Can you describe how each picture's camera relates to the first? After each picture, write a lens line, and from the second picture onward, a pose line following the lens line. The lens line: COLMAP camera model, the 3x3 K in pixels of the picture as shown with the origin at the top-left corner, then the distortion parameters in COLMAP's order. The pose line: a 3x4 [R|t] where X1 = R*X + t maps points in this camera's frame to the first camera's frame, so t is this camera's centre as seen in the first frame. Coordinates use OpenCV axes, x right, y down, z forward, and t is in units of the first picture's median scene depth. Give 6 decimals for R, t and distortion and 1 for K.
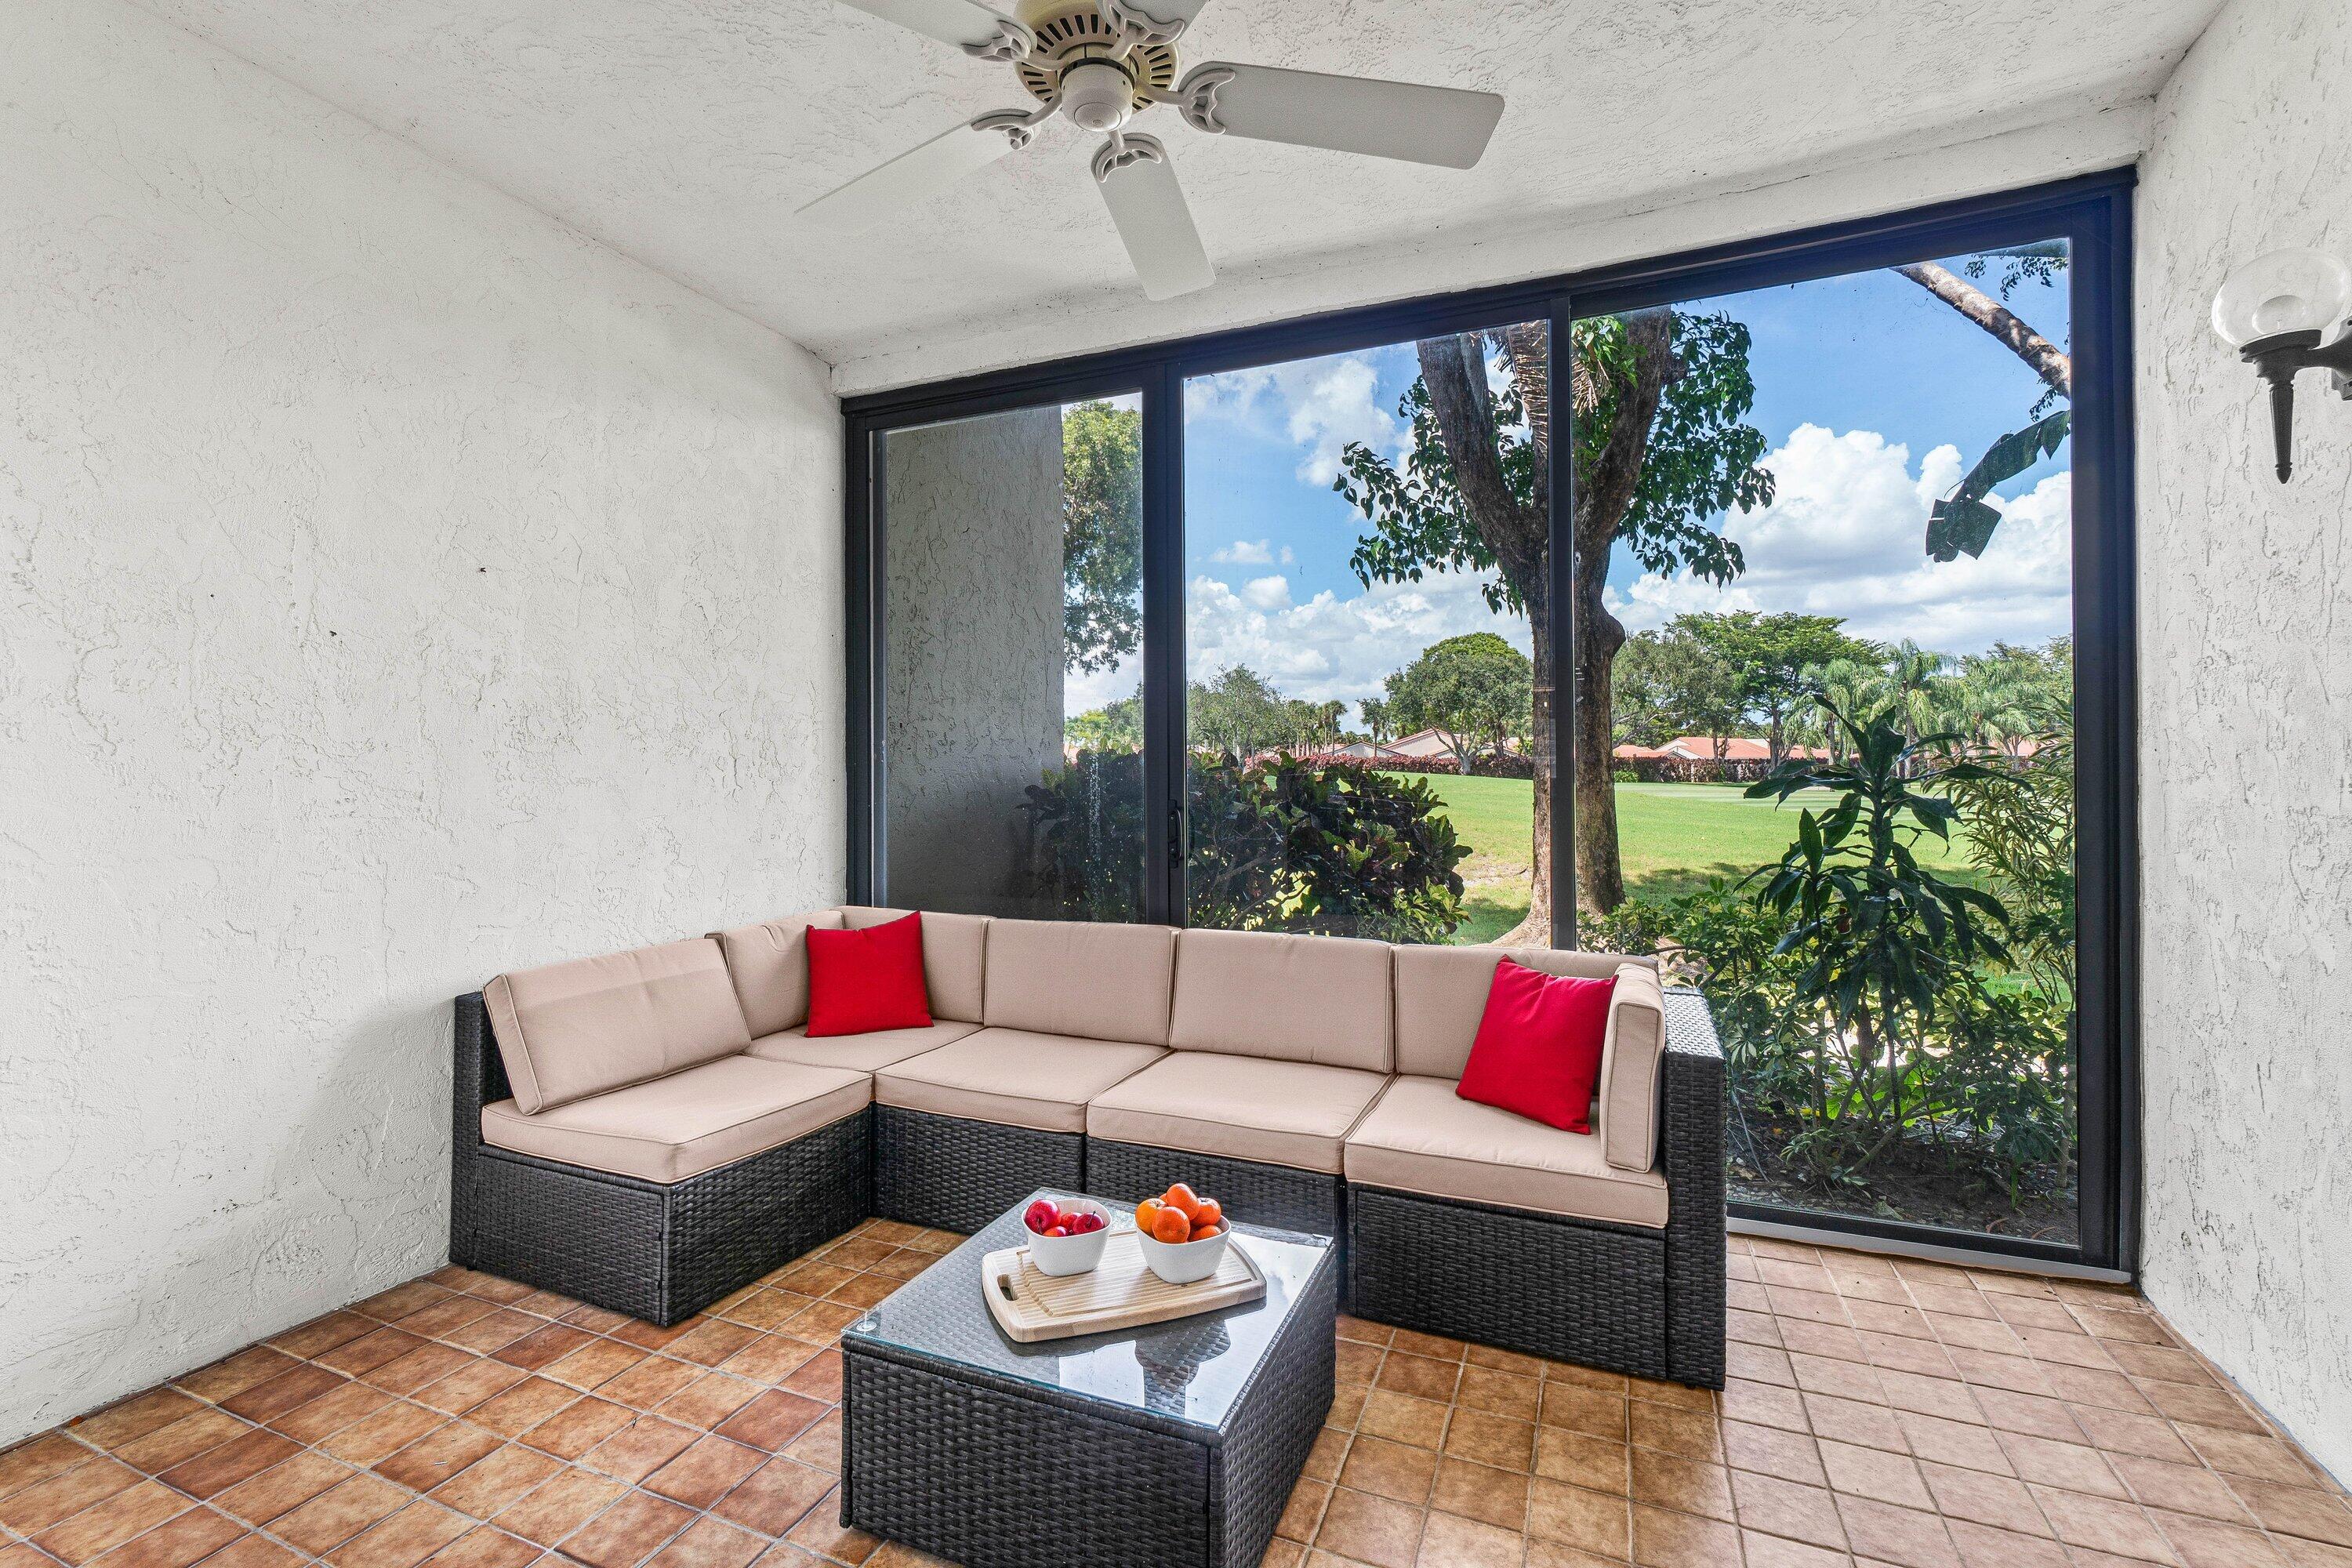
lens RADIAL K [[1046.7, 0, 1167.2], [0, 1046.7, 793.5], [0, 0, 1]] dist [0.001311, 0.000269]
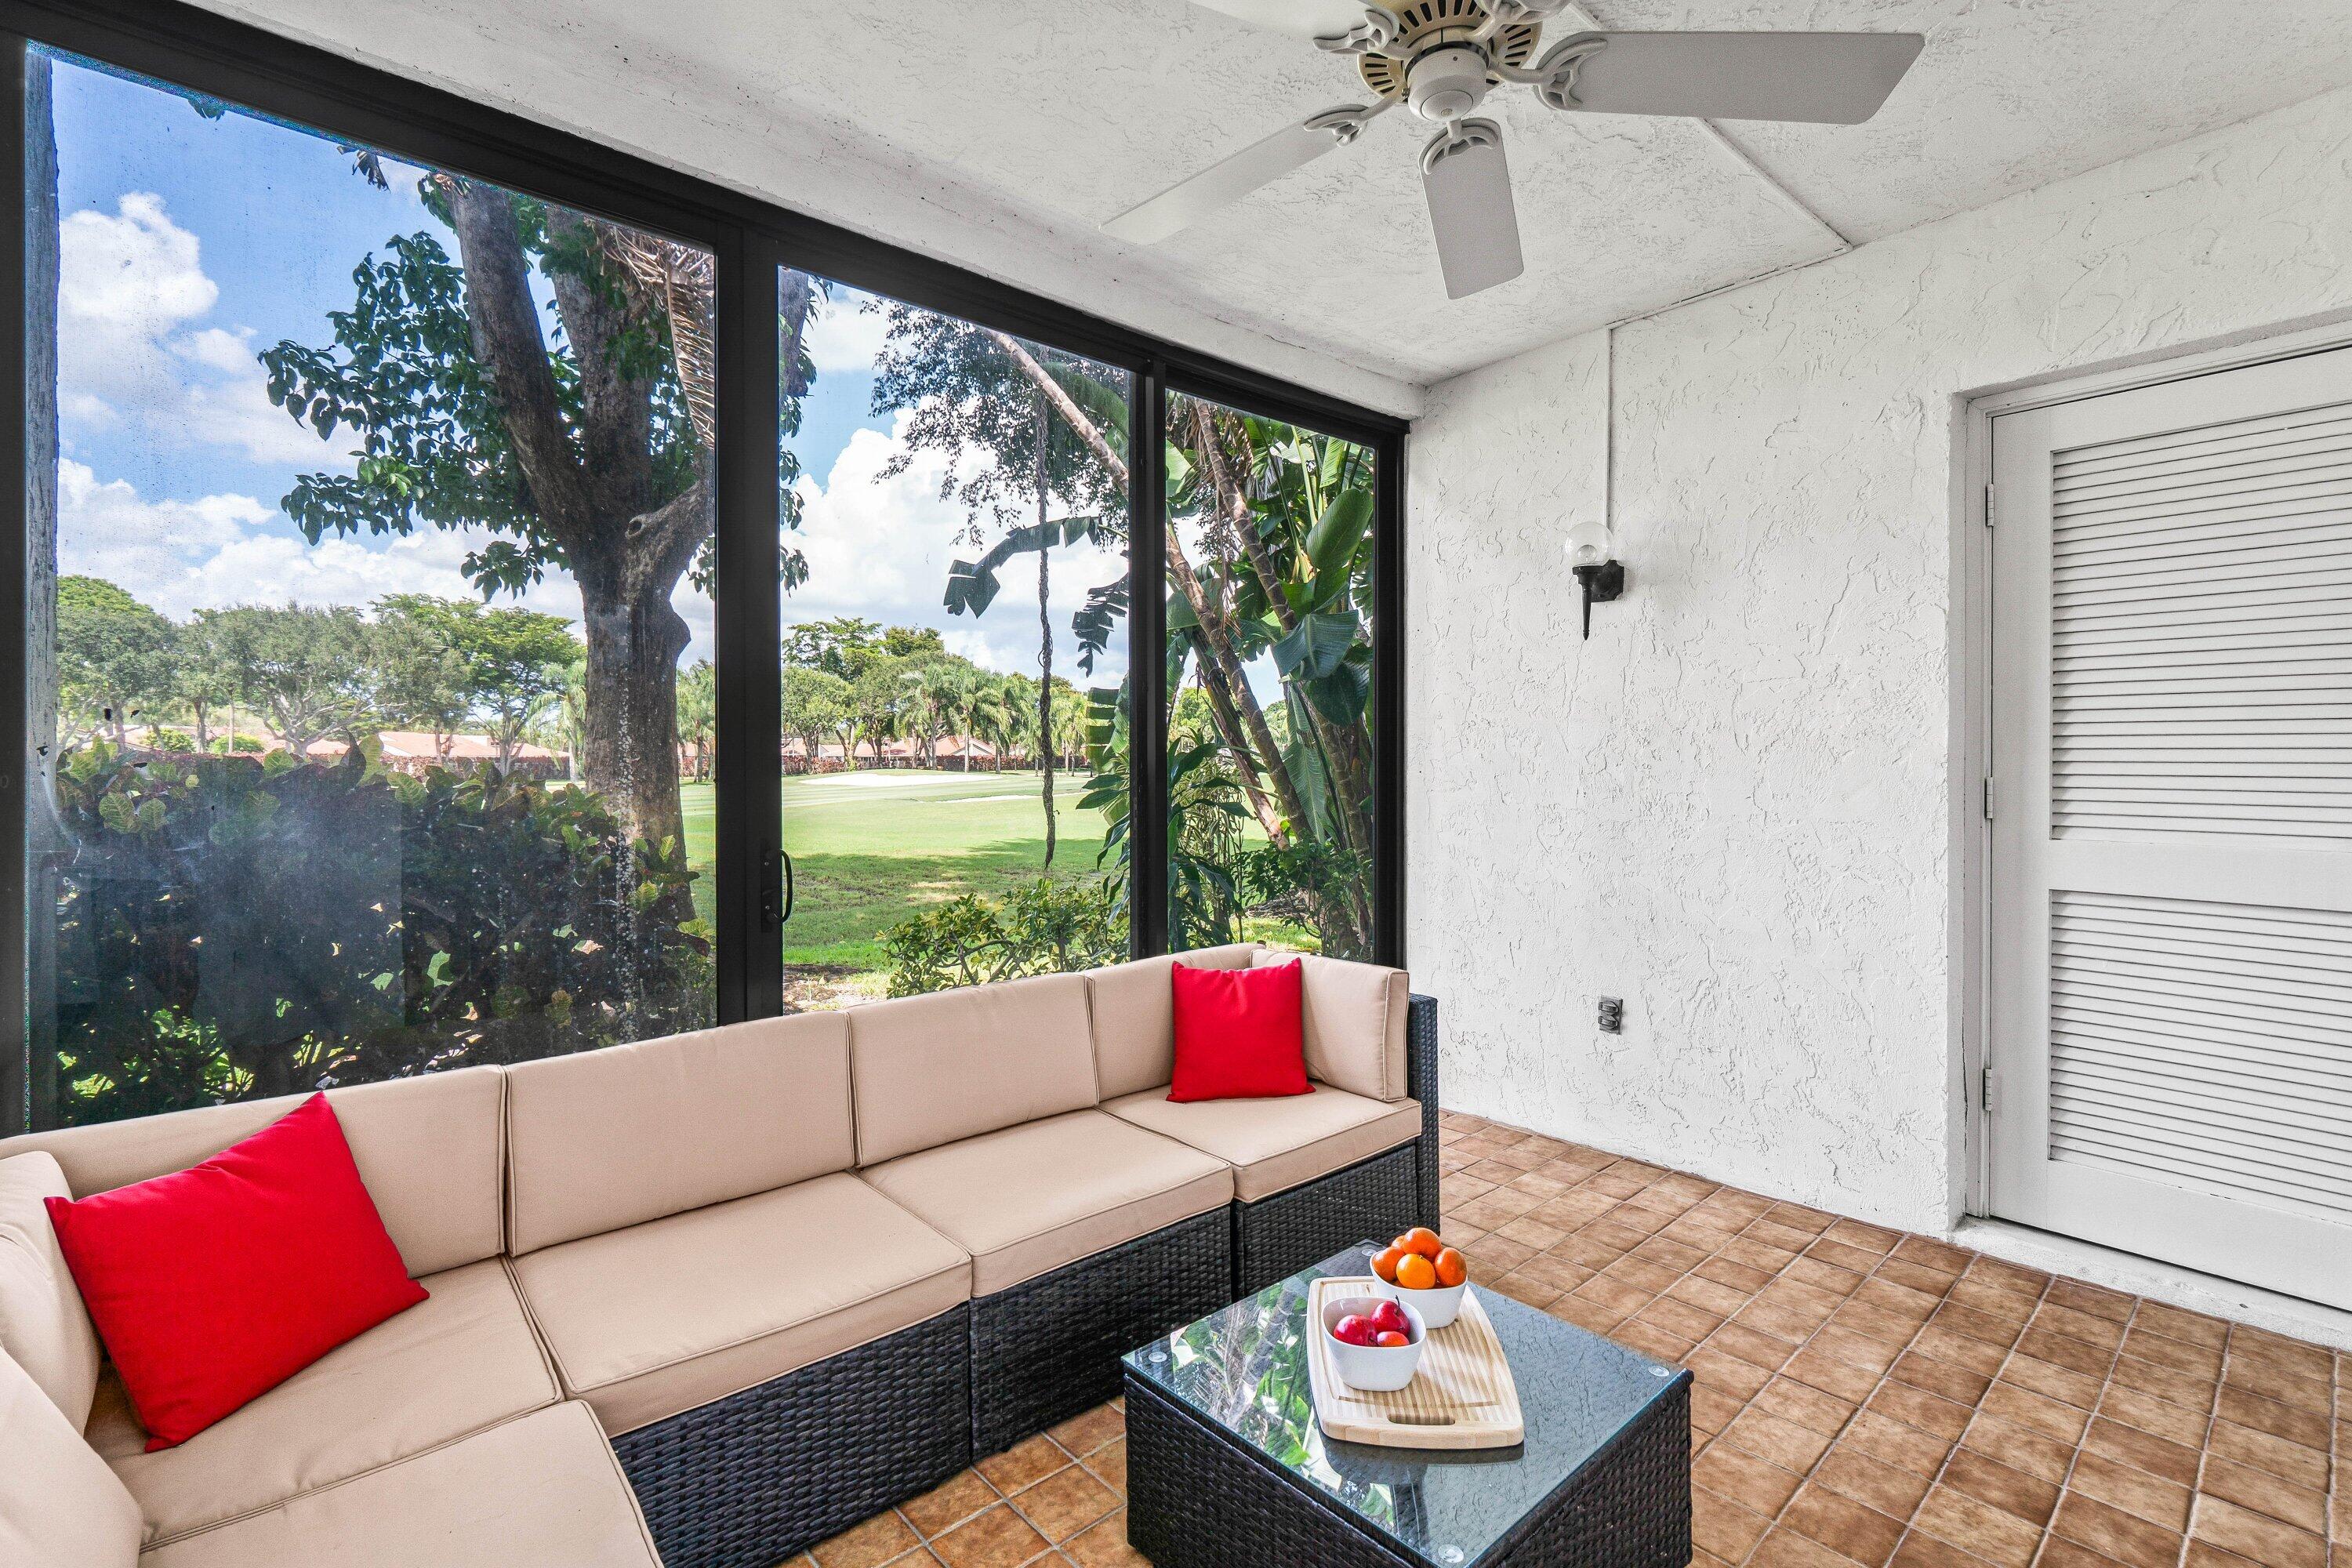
lens RADIAL K [[1063.0, 0, 1185.6], [0, 1063.0, 793.8], [0, 0, 1]] dist [-0.007896, 0.000083]
pose [[0.421635, -0.023934, 0.906450, -0.039666], [0.022033, 0.999627, 0.016146, -0.002157], [-0.906498, 0.013164, 0.422005, 0.031675]]
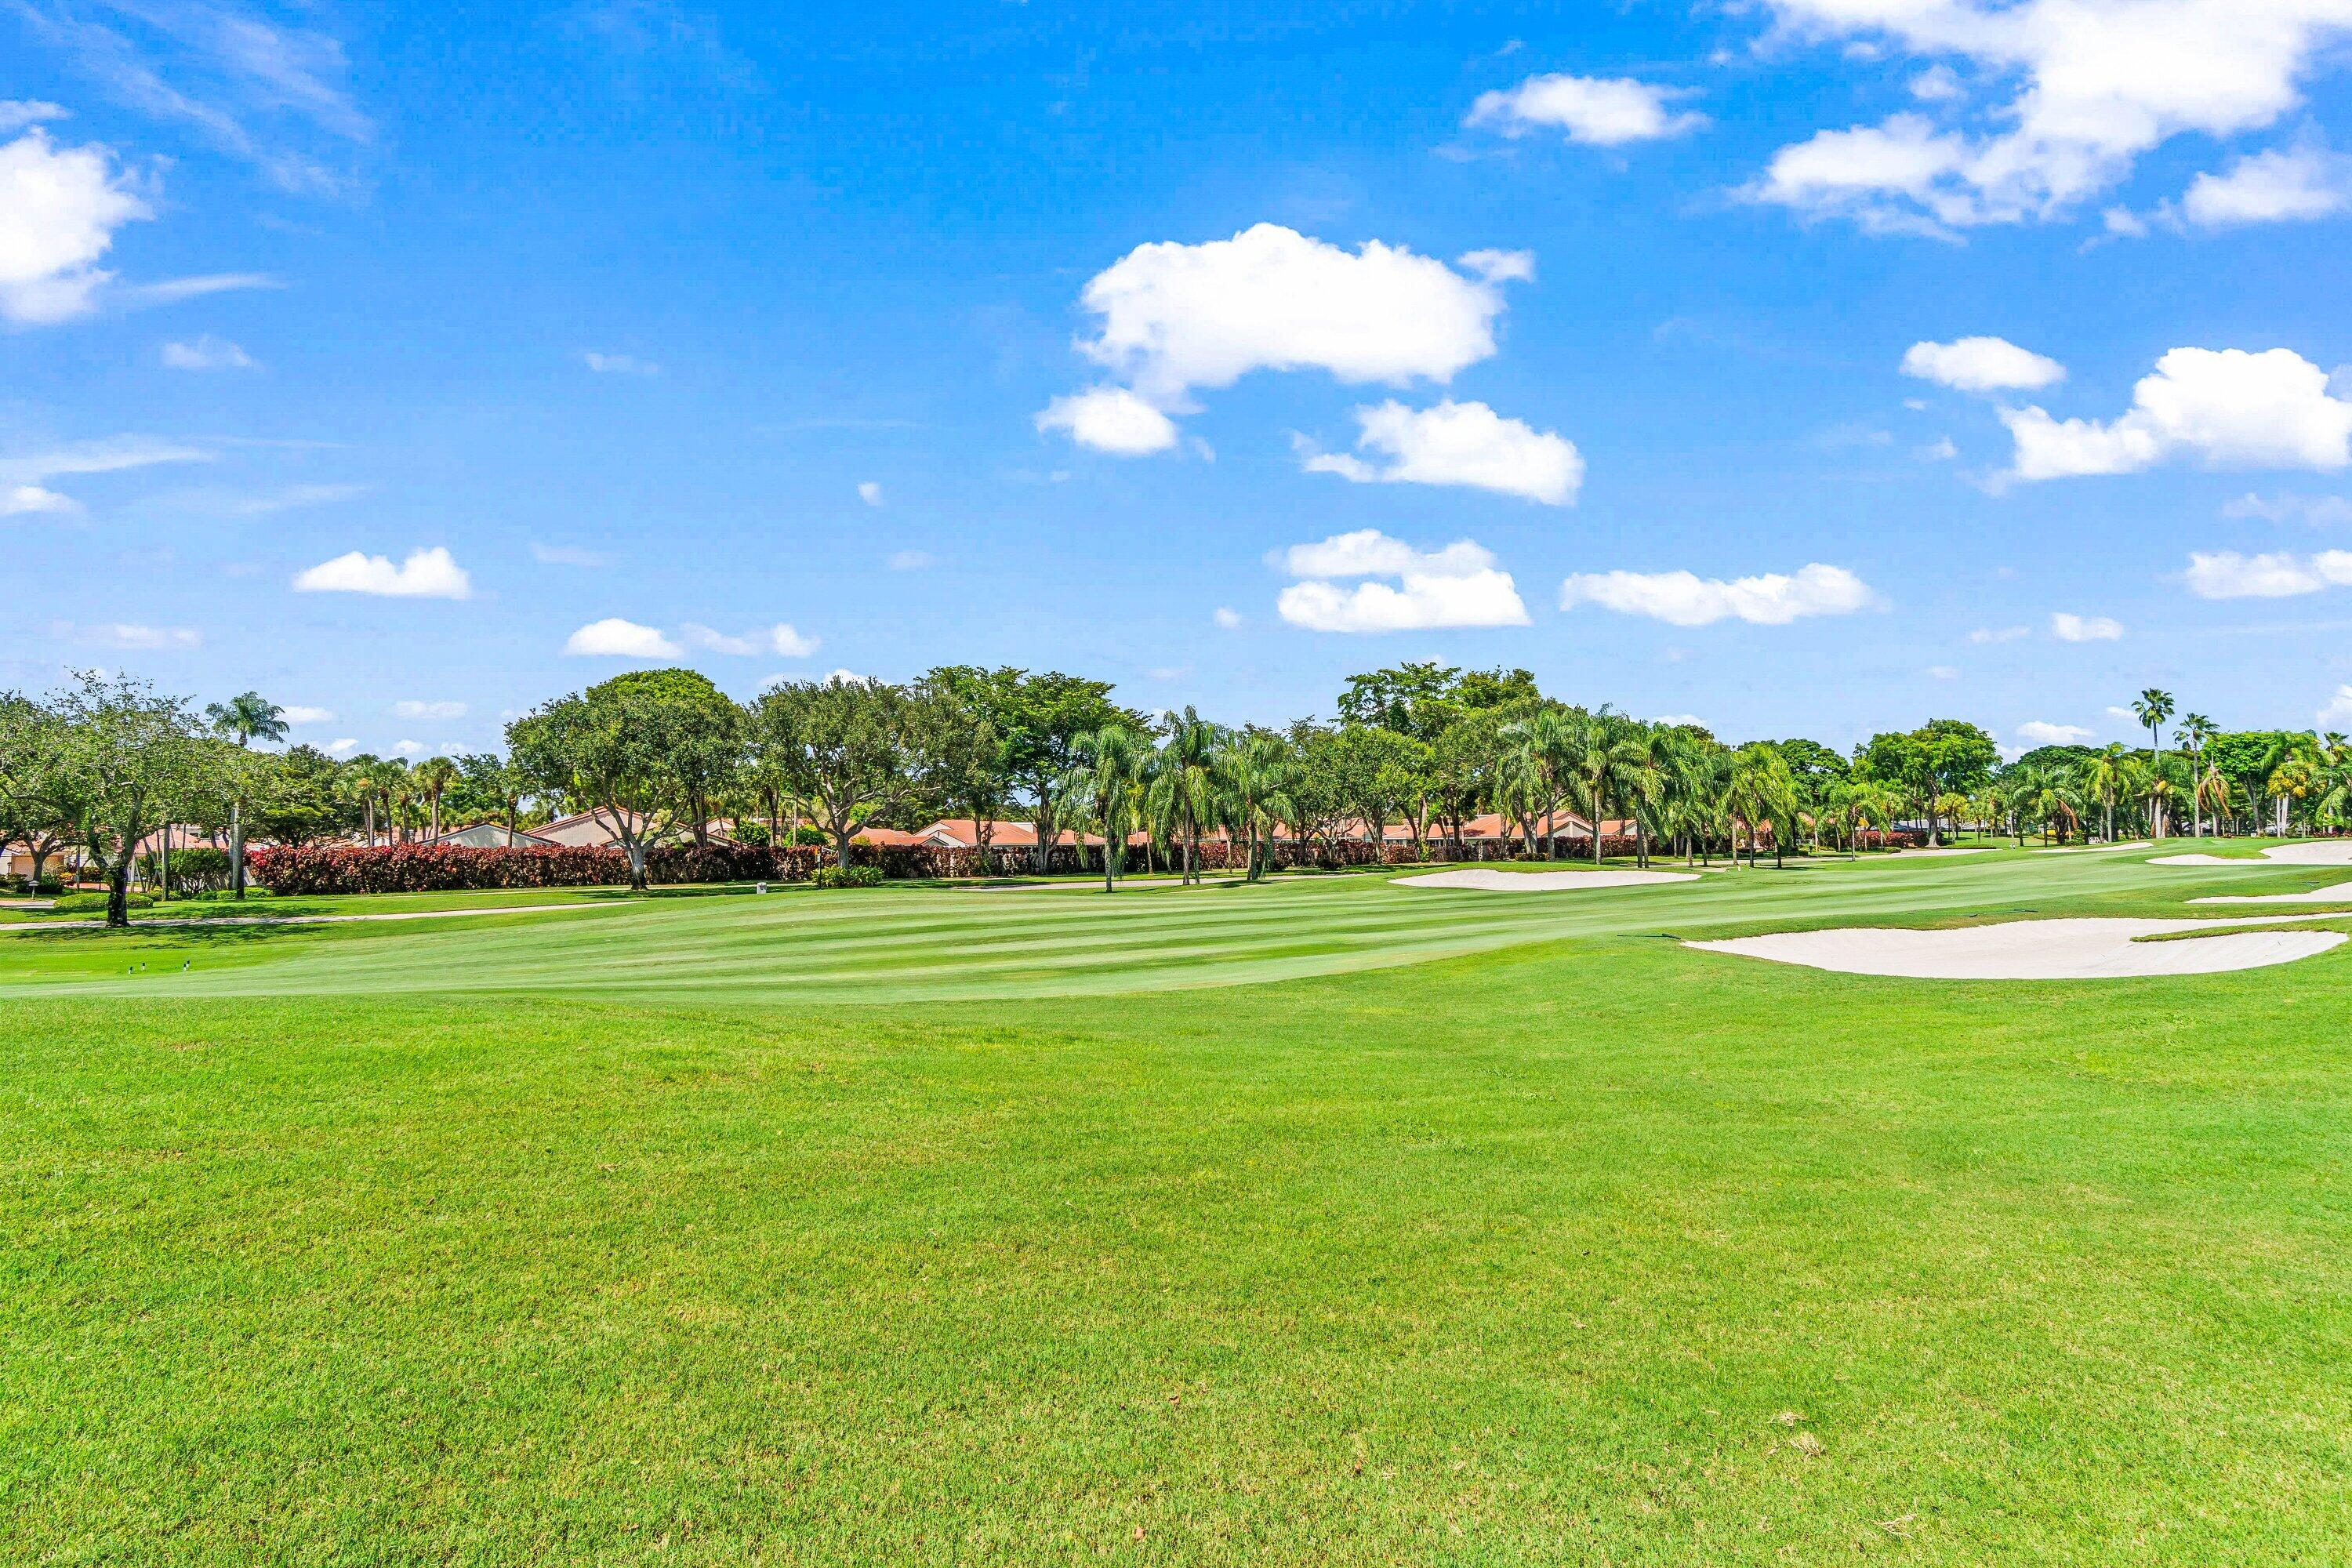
lens RADIAL K [[1046.7, 0, 1167.2], [0, 1046.7, 793.5], [0, 0, 1]] dist [0.001311, 0.000269]
pose [[0.790330, 0.022572, 0.612266, 0.160401], [0.024061, 0.997407, -0.067830, -0.018175], [-0.612209, 0.068340, 0.787737, 0.305727]]
